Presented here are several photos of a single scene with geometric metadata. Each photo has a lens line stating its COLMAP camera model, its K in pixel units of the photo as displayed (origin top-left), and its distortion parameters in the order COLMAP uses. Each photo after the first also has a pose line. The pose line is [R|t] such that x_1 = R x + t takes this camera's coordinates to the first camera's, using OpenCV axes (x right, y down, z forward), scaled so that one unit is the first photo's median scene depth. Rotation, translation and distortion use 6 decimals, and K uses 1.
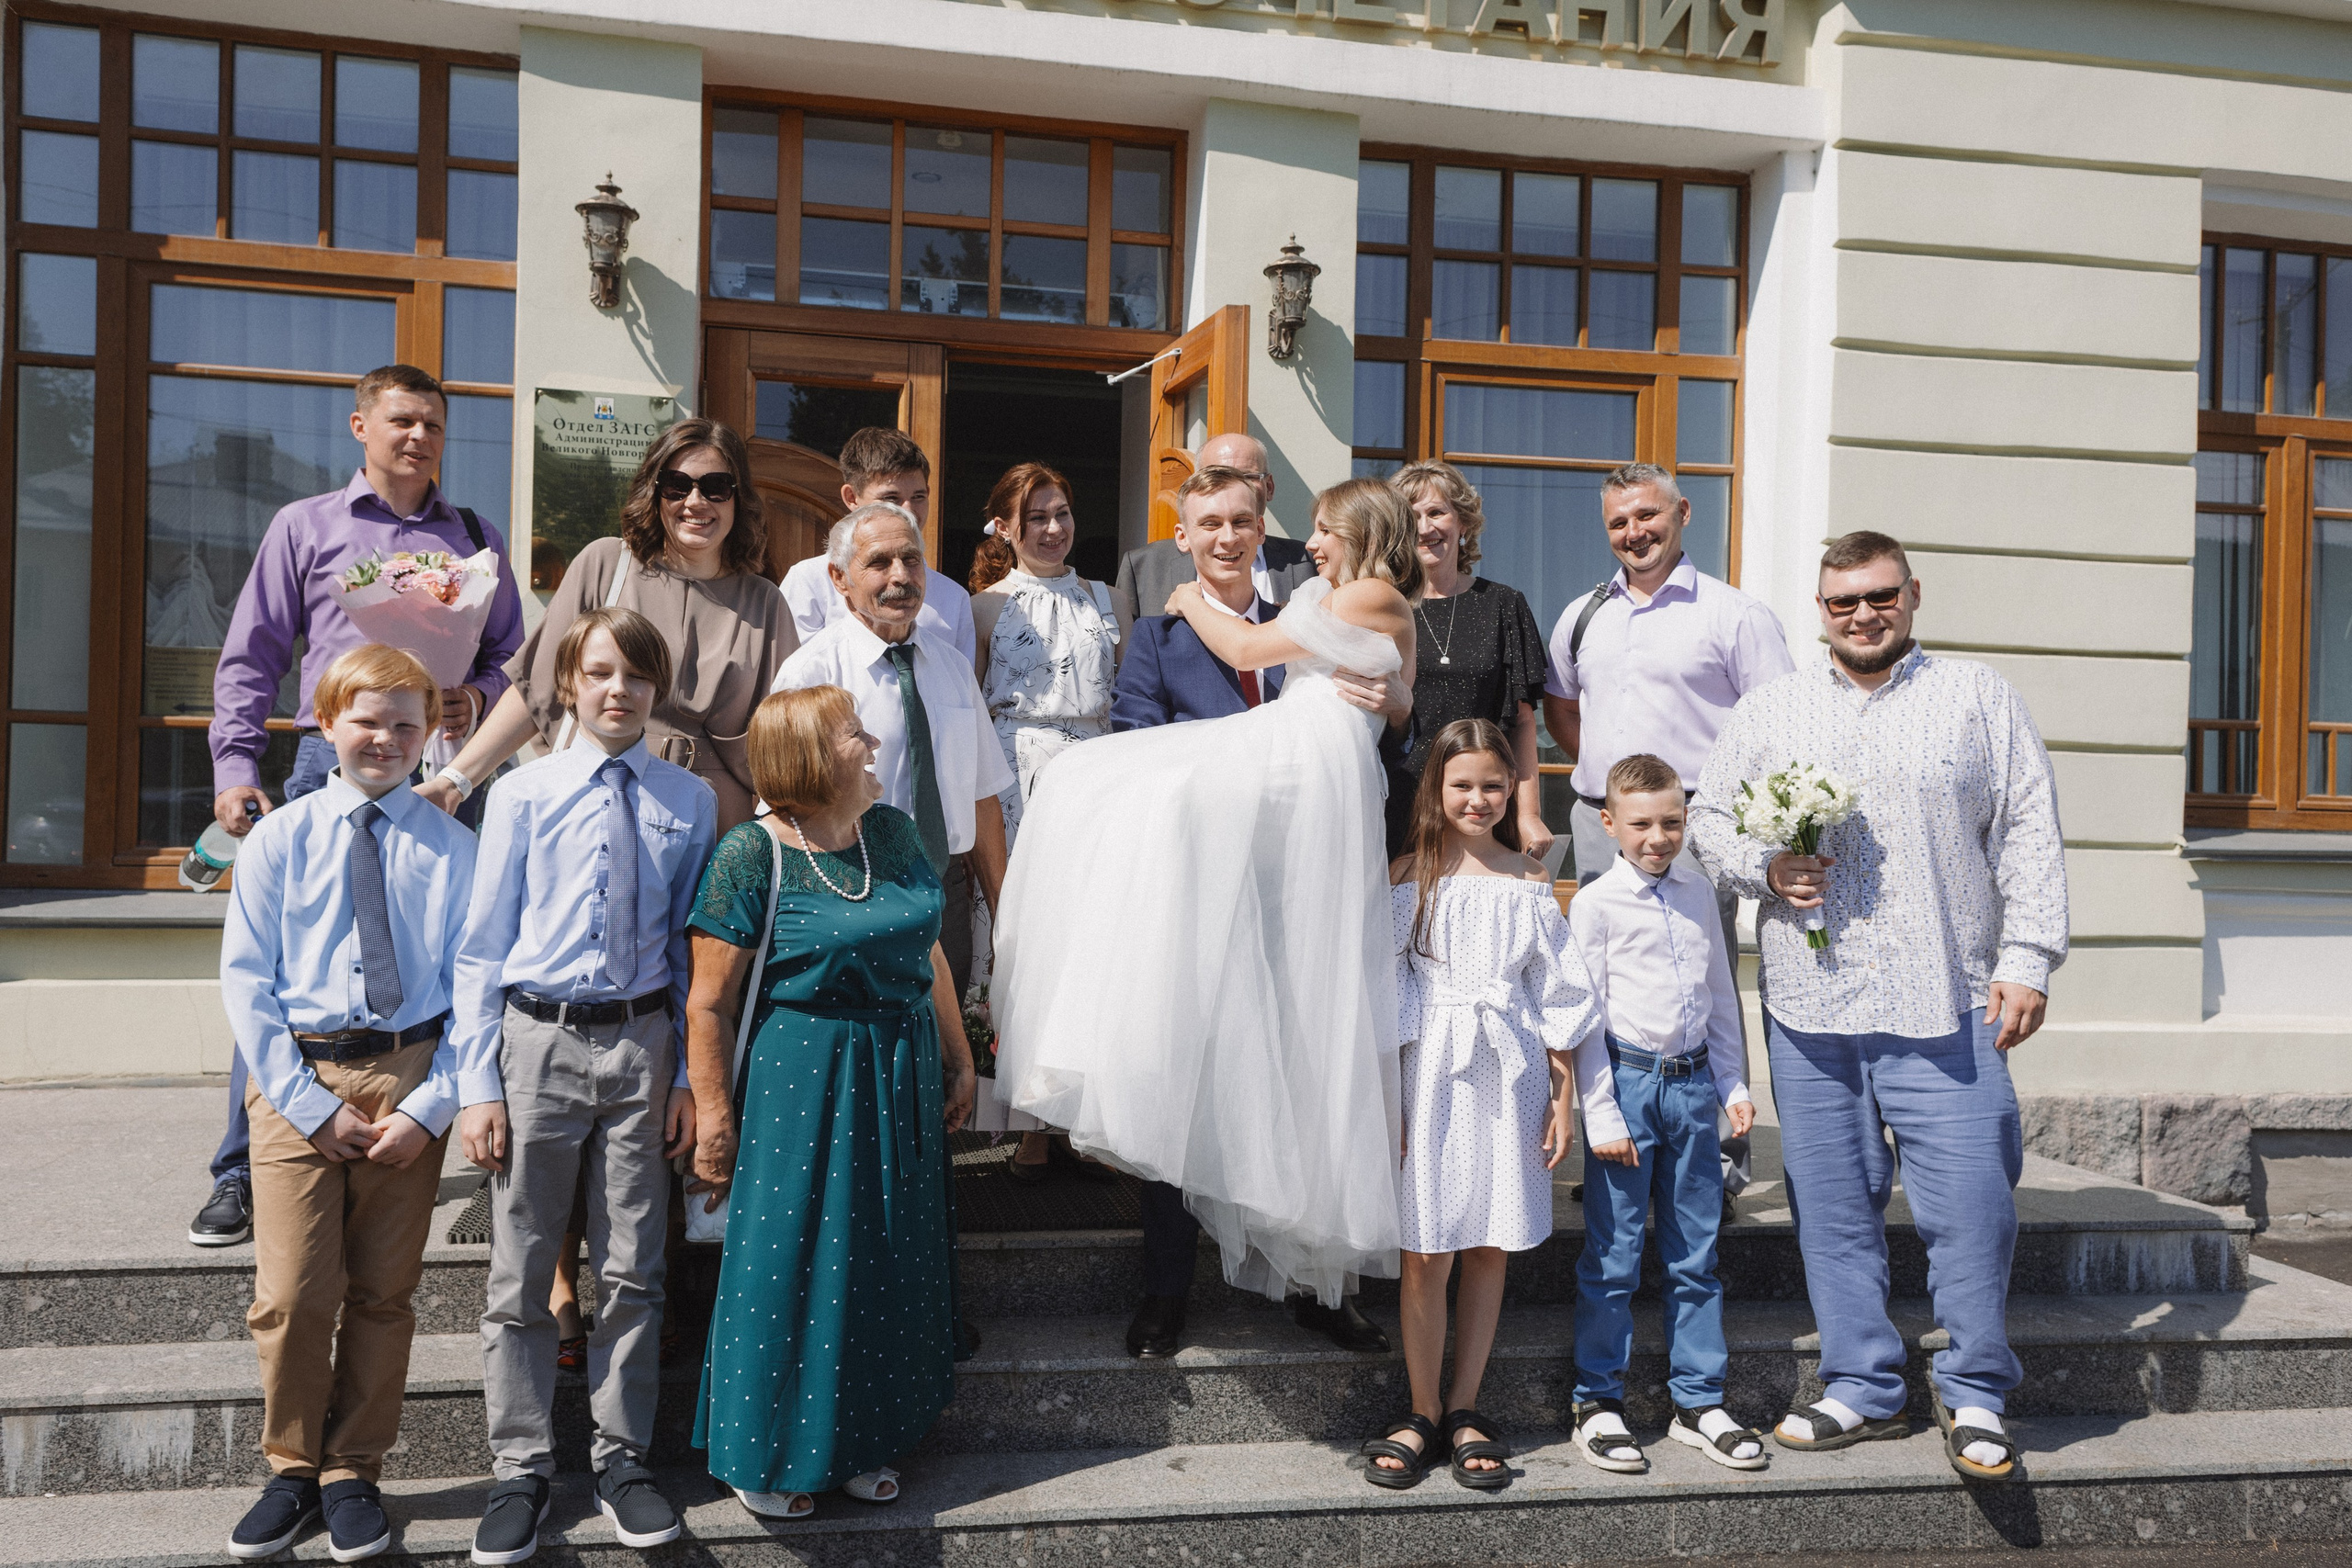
lens RADIAL K [[1920.7, 0, 1151.7], [0, 1920.7, 797.9], [0, 0, 1]] dist [0.043812, -0.017874]
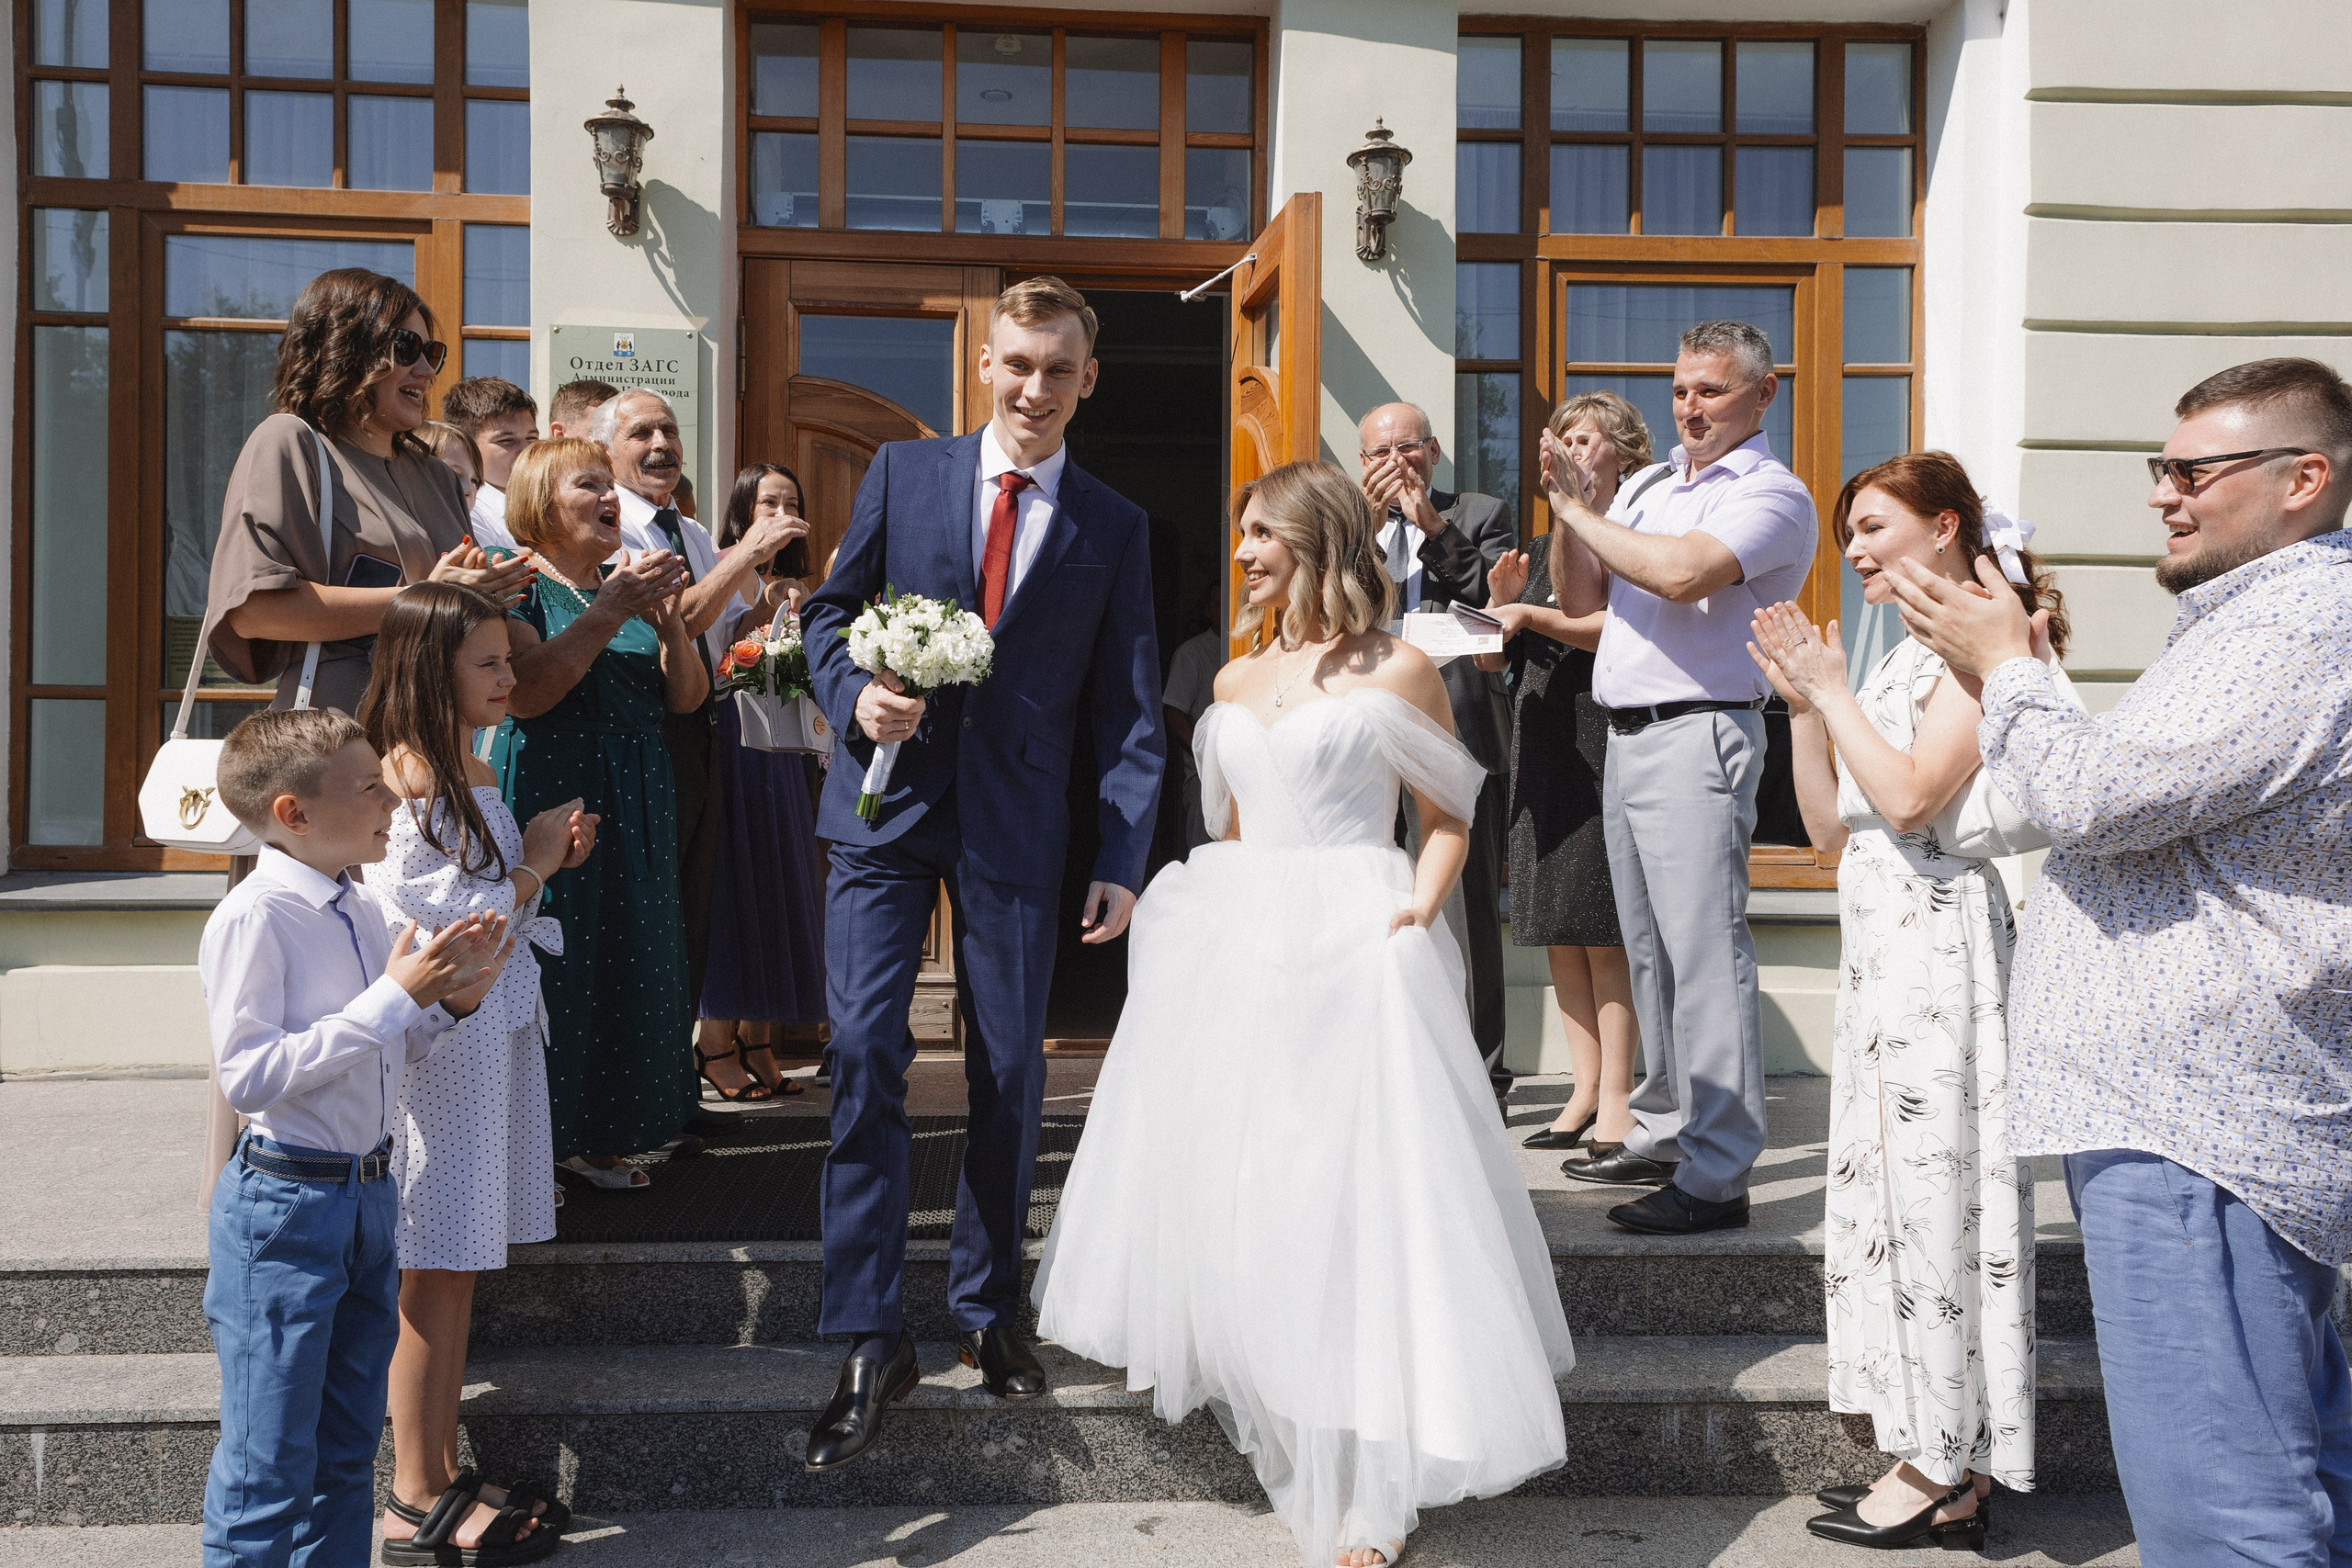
lens RADIAL K [[1920.7, 0, 1151.7], [0, 1920.7, 797.9], [0, 0, 1]] dist [0.043812, -0.017874]
pose [[0.992554, -0.017855, -0.120488, 0.073237], [0.016948, 0.999820, -0.008550, 0.026805], [0.120619, 0.006444, 0.992678, 0.113203]]
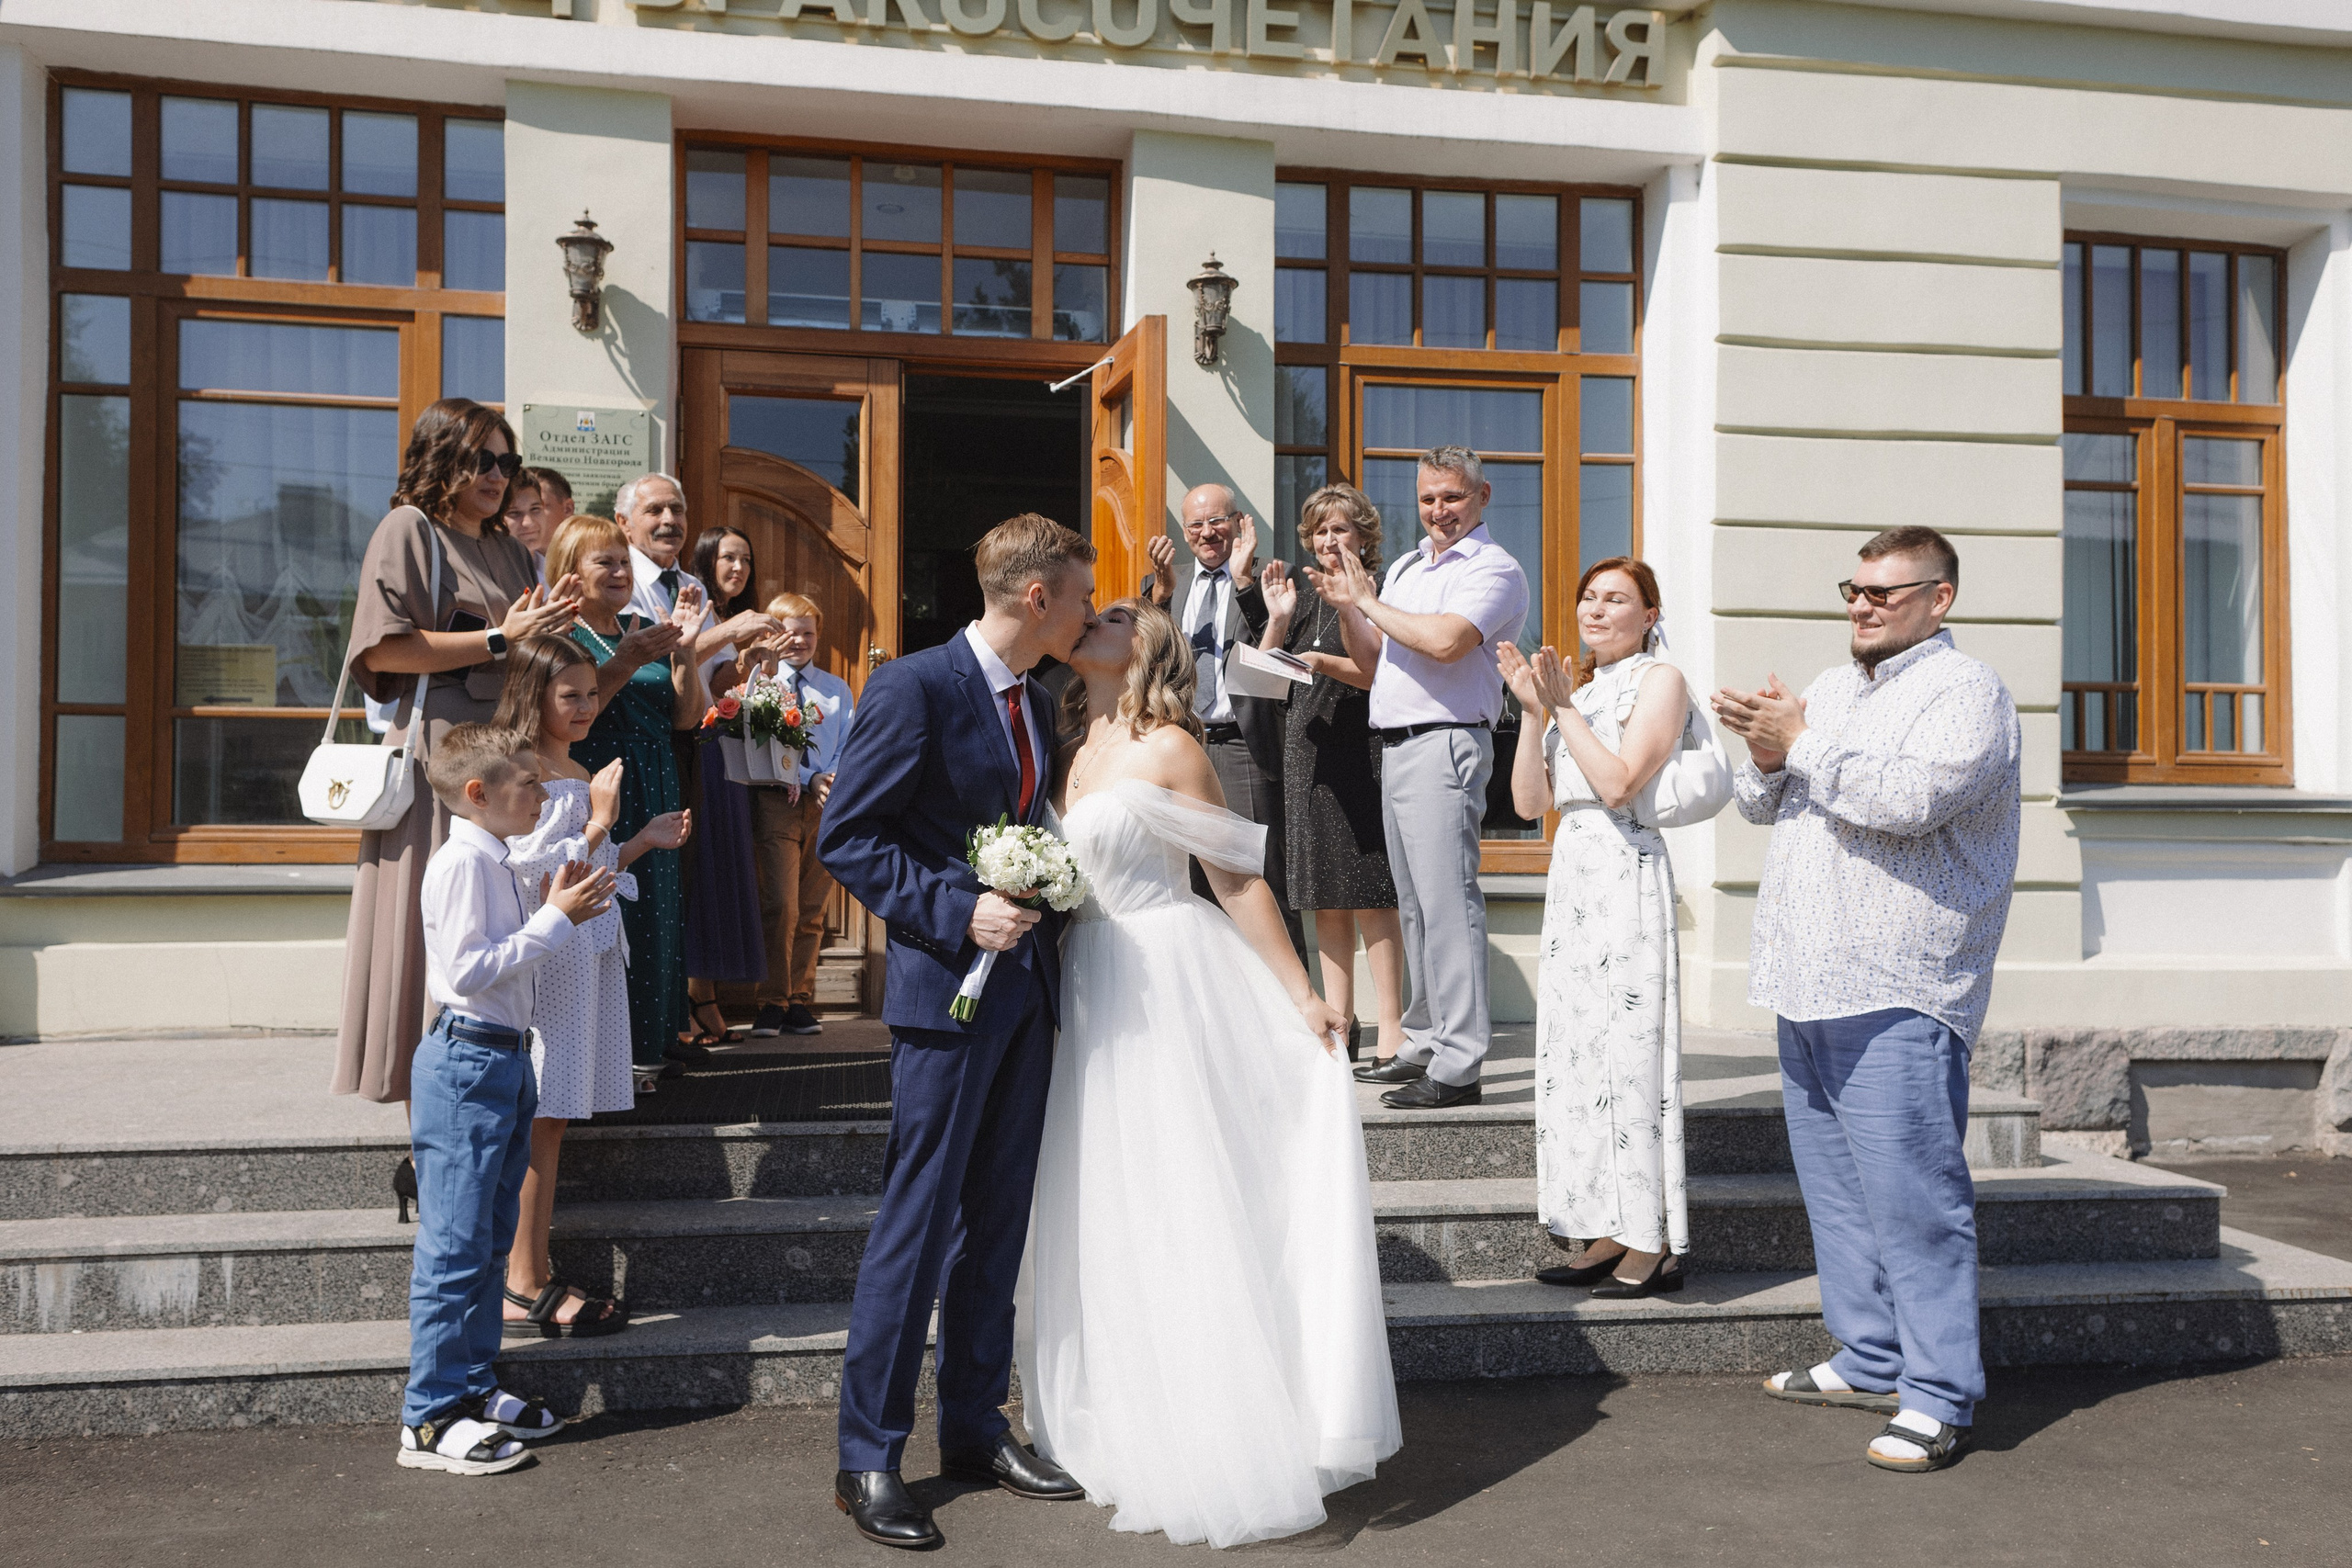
lens RADIAL K [[1928.2, 0, 1183.1], [0, 1928.2, 793.5], [0, 0, 1]] dist [0.046086, -0.018932]
pose [[0.999645, -0.019348, -0.018342, 0.073280], [0.018967, 0.999606, -0.020712, 0.040025], [0.018735, 0.020356, 0.999617, -0.097708]]
